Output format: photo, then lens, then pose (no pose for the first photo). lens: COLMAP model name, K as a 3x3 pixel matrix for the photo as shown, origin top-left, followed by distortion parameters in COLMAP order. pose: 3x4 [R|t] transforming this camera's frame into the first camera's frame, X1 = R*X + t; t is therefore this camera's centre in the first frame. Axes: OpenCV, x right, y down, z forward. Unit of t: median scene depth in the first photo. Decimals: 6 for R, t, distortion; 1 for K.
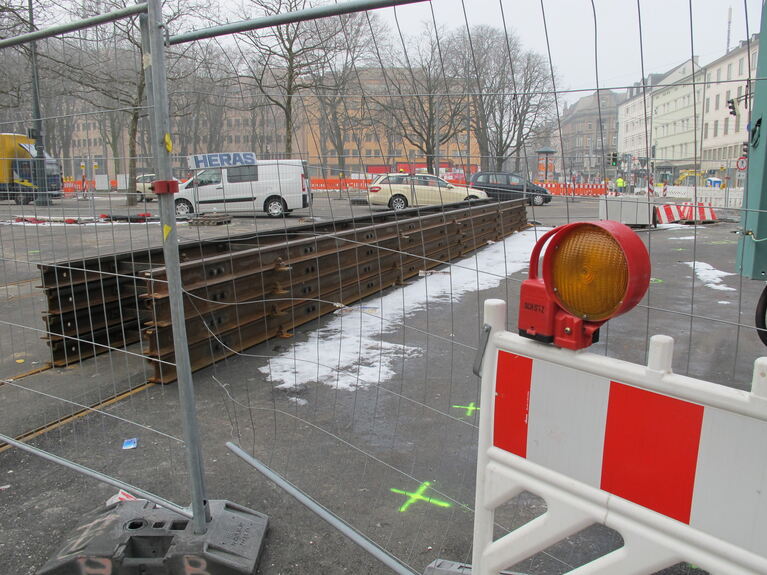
lens RADIAL K [[617.6, 0, 383.5], [0, 617.6, 287.5], [0, 0, 1]] dist [-0.135733, 0.093259]
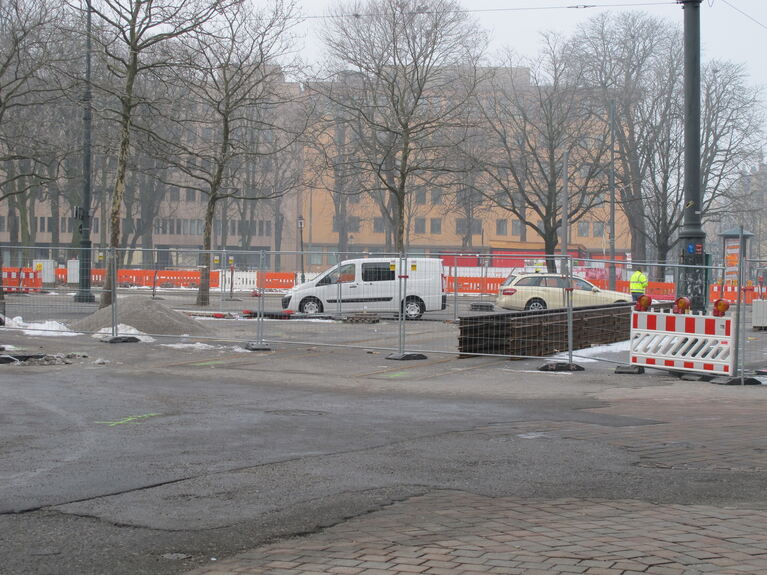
lens RADIAL K [[1424.3, 0, 383.5], [0, 1424.3, 287.5], [0, 0, 1]] dist [-0.029838, -0.069340]
pose [[0.999724, 0.014991, -0.018089, -0.158057], [-0.017713, 0.986766, -0.161183, 0.165181], [0.015433, 0.161459, 0.986759, -1.007184]]
